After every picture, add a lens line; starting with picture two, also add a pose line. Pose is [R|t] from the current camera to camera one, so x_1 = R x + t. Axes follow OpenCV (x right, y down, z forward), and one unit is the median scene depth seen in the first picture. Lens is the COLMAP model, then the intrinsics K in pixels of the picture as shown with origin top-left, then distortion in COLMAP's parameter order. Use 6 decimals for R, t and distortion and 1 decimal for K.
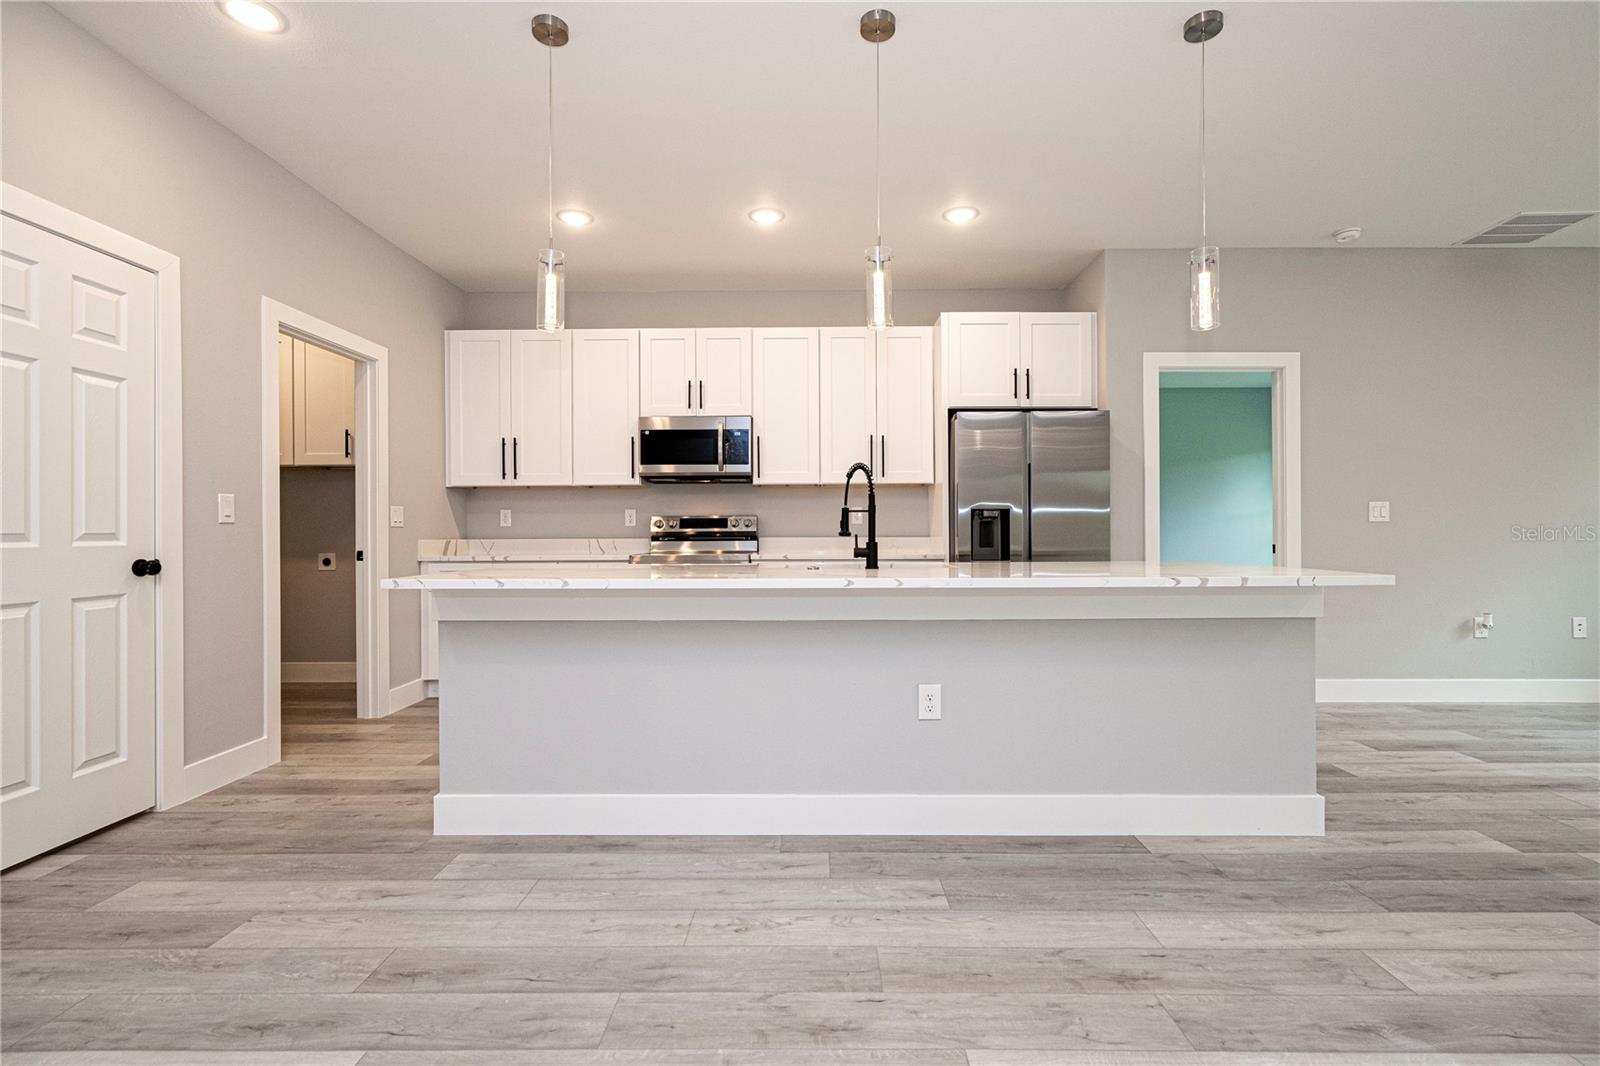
lens RADIAL K [[721.7, 0, 810.4], [0, 721.7, 529.8], [0, 0, 1]] dist [-0.003742, 0.002787]
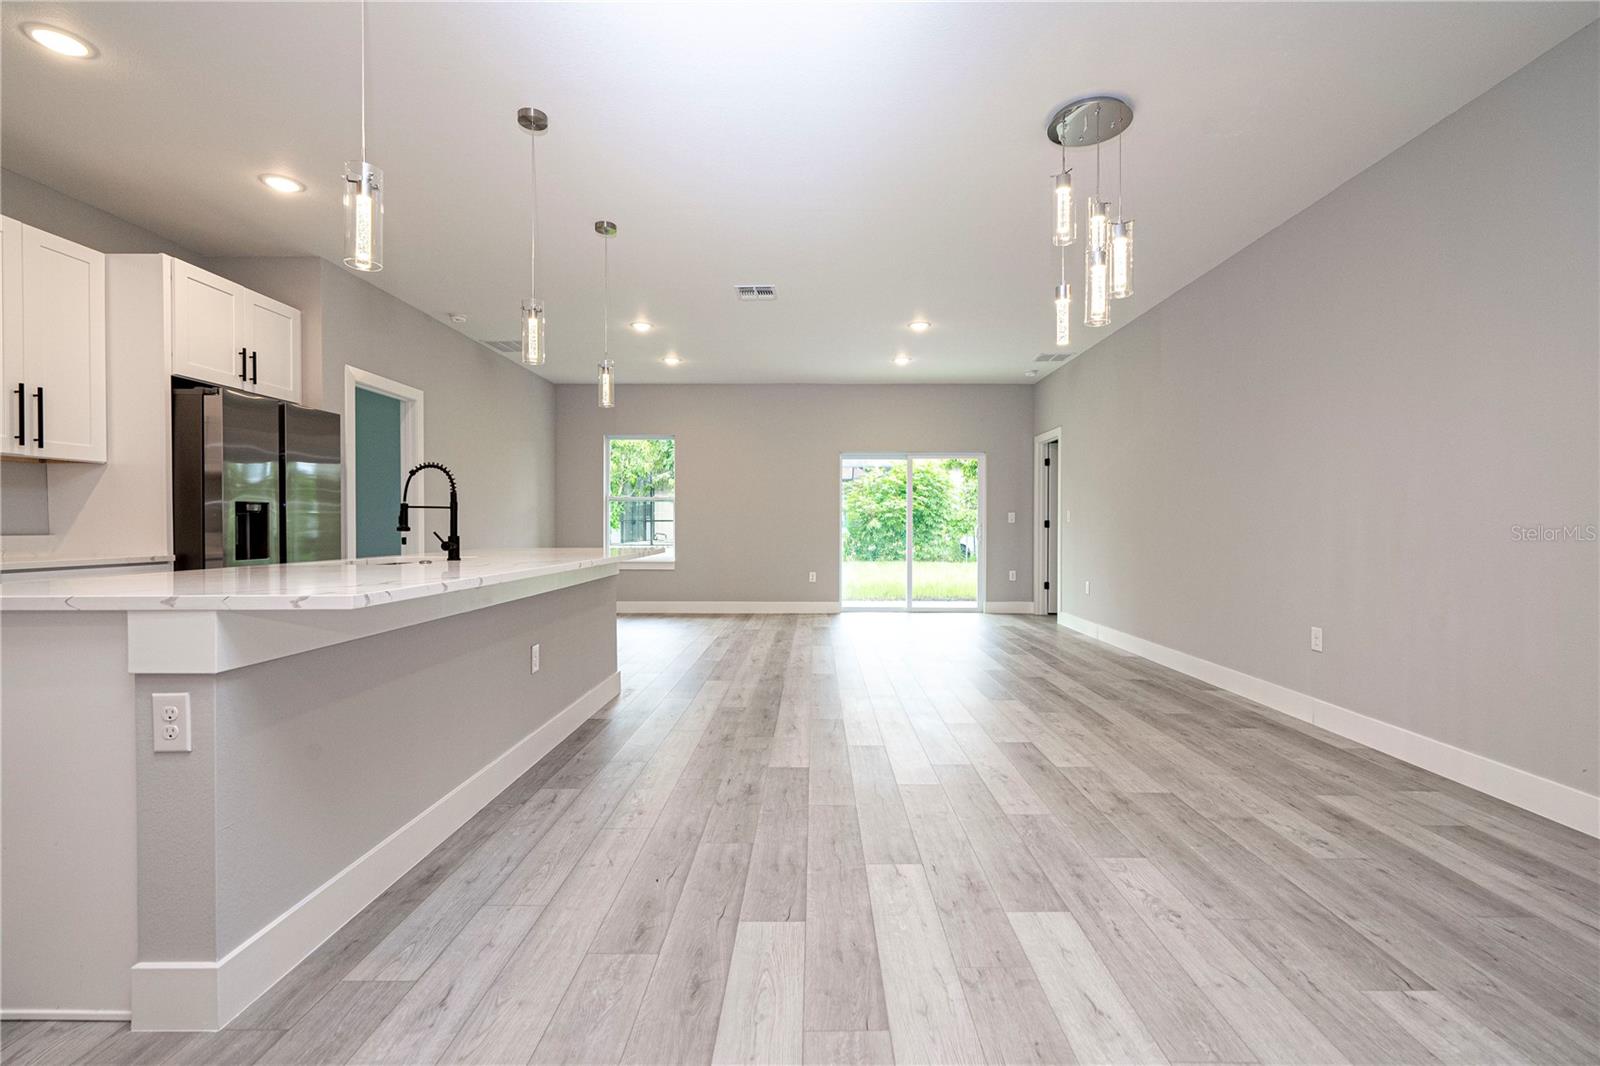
lens RADIAL K [[721.7, 0, 811.1], [0, 721.7, 530.3], [0, 0, 1]] dist [-0.003742, 0.002787]
pose [[0.001237, -0.004212, 0.999990, -0.984240], [-0.001395, 0.999990, 0.004214, 0.002536], [-0.999998, -0.001400, 0.001231, 0.444130]]
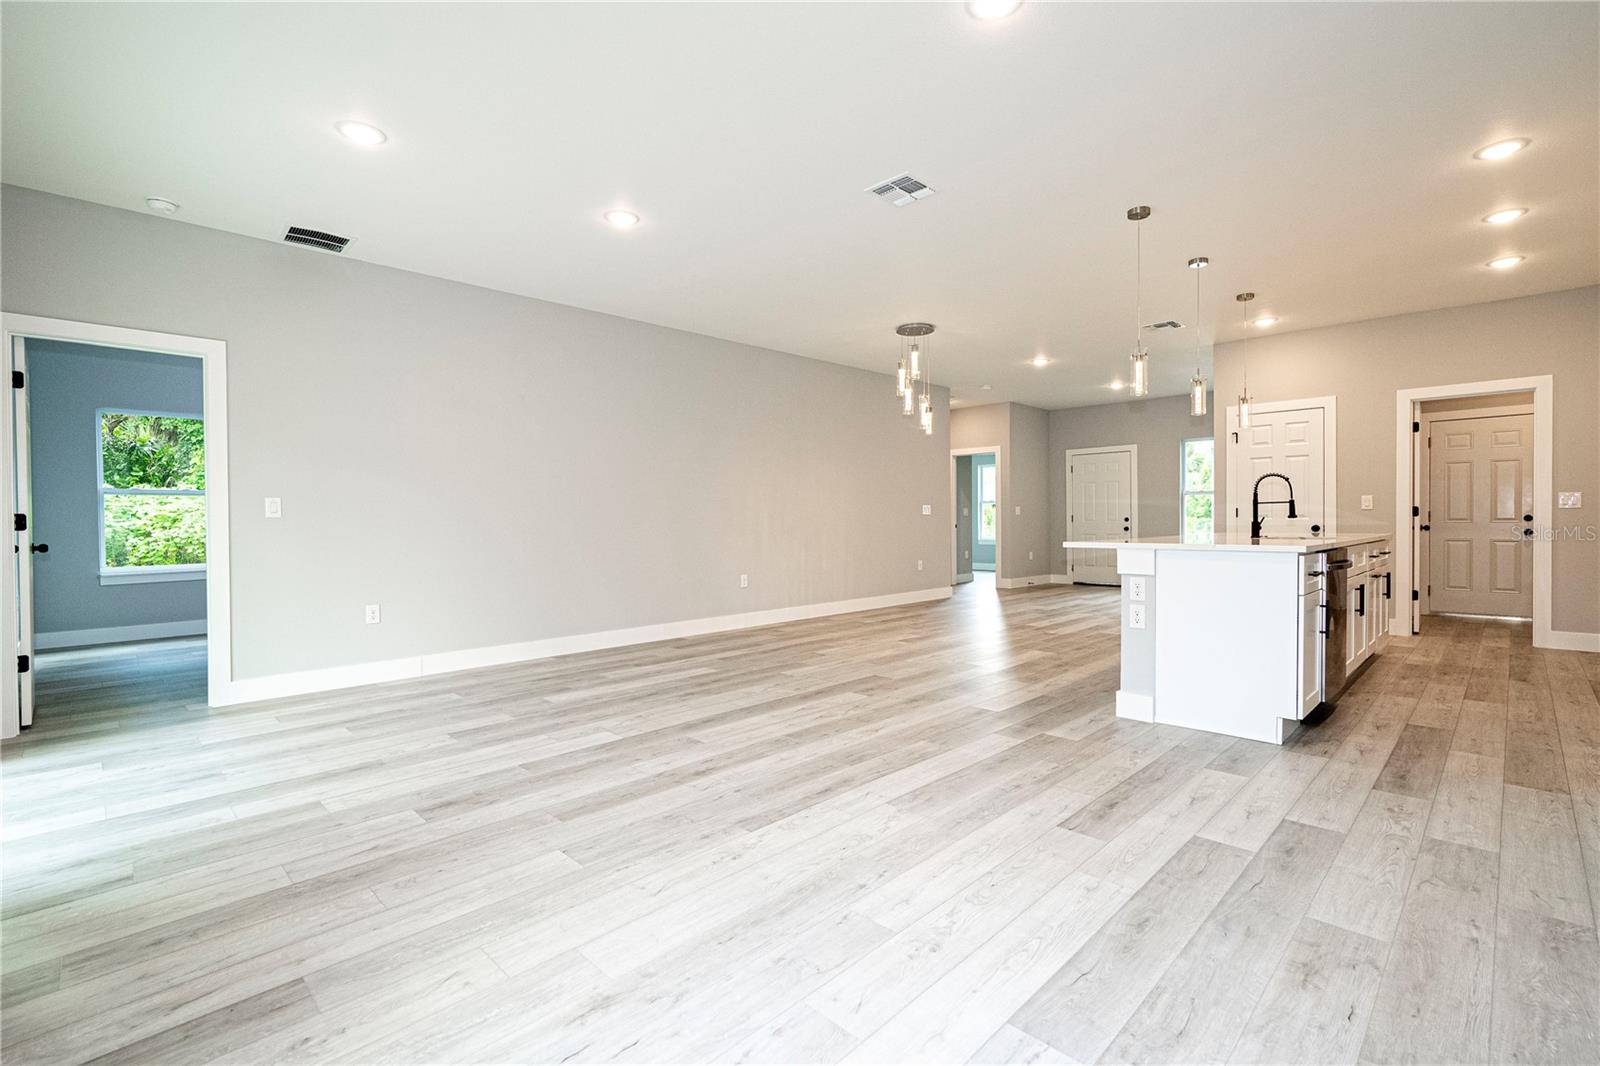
lens RADIAL K [[721.7, 0, 806.8], [0, 721.7, 516.3], [0, 0, 1]] dist [-0.003742, 0.002787]
pose [[-0.701428, 0.005543, -0.712719, 1.961927], [0.011976, 0.999920, -0.004010, -0.000217], [0.712640, -0.011349, -0.701438, 1.399132]]
